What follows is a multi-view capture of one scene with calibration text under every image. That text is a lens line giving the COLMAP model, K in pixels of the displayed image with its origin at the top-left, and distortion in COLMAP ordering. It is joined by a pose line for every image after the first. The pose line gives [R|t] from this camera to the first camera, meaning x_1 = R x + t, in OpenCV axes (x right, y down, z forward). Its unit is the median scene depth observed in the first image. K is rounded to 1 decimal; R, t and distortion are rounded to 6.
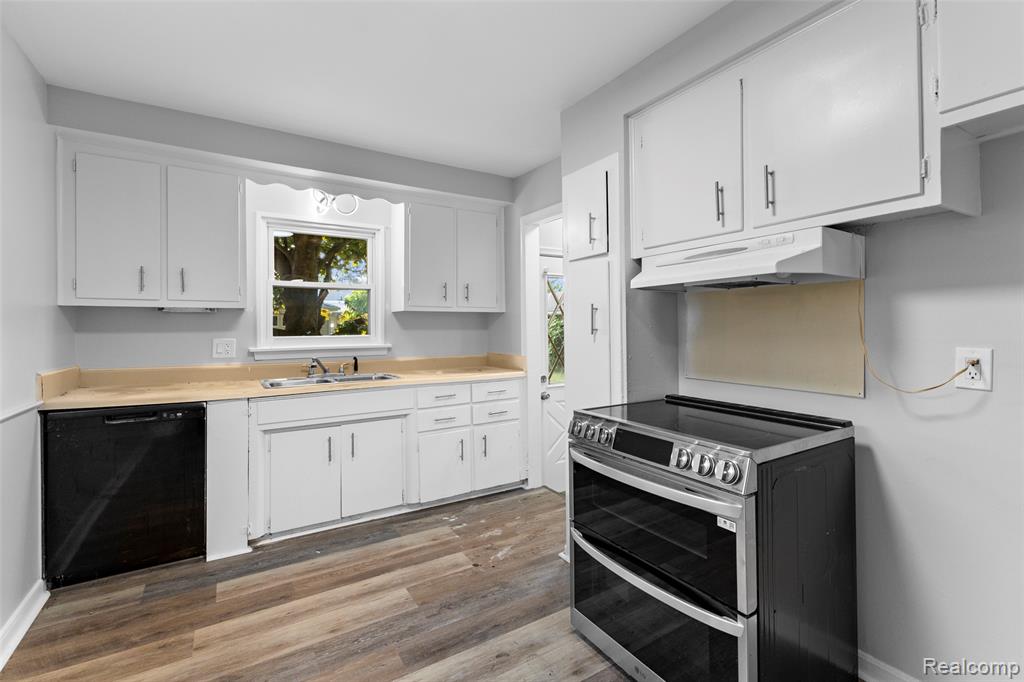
lens RADIAL K [[458.3, 0, 512.1], [0, 458.3, 325.2], [0, 0, 1]] dist [0.003840, -0.000121]
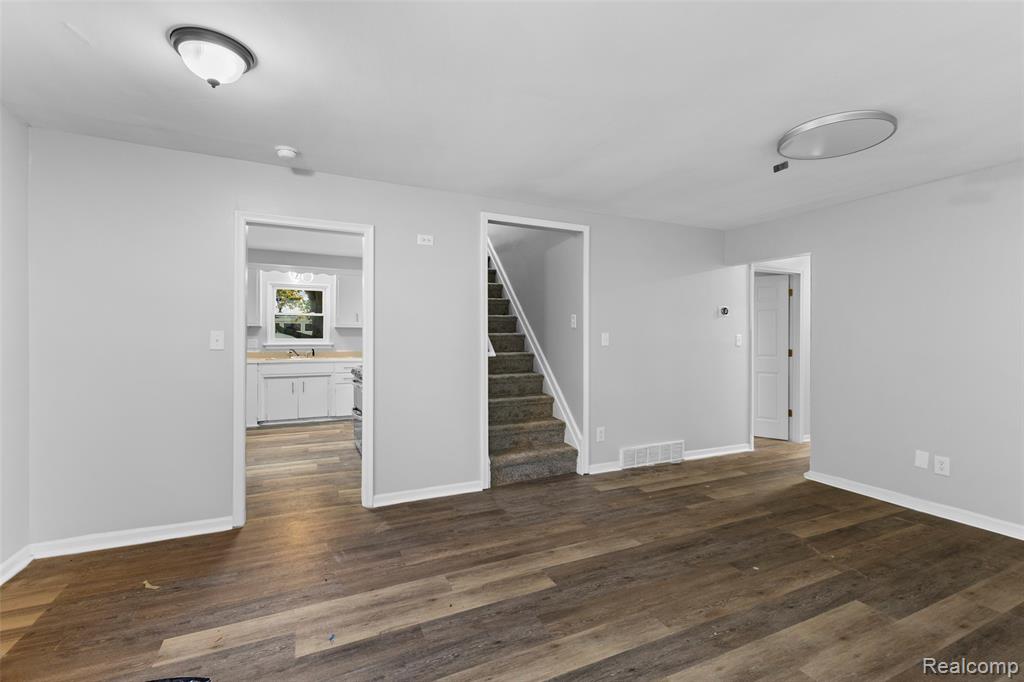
lens RADIAL K [[458.3, 0, 510.7], [0, 458.3, 336.4], [0, 0, 1]] dist [0.003840, -0.000121]
pose [[0.992762, 0.012622, -0.119435, 0.869600], [-0.011185, 0.999857, 0.012699, -0.026763], [0.119578, -0.011271, 0.992761, -1.045529]]
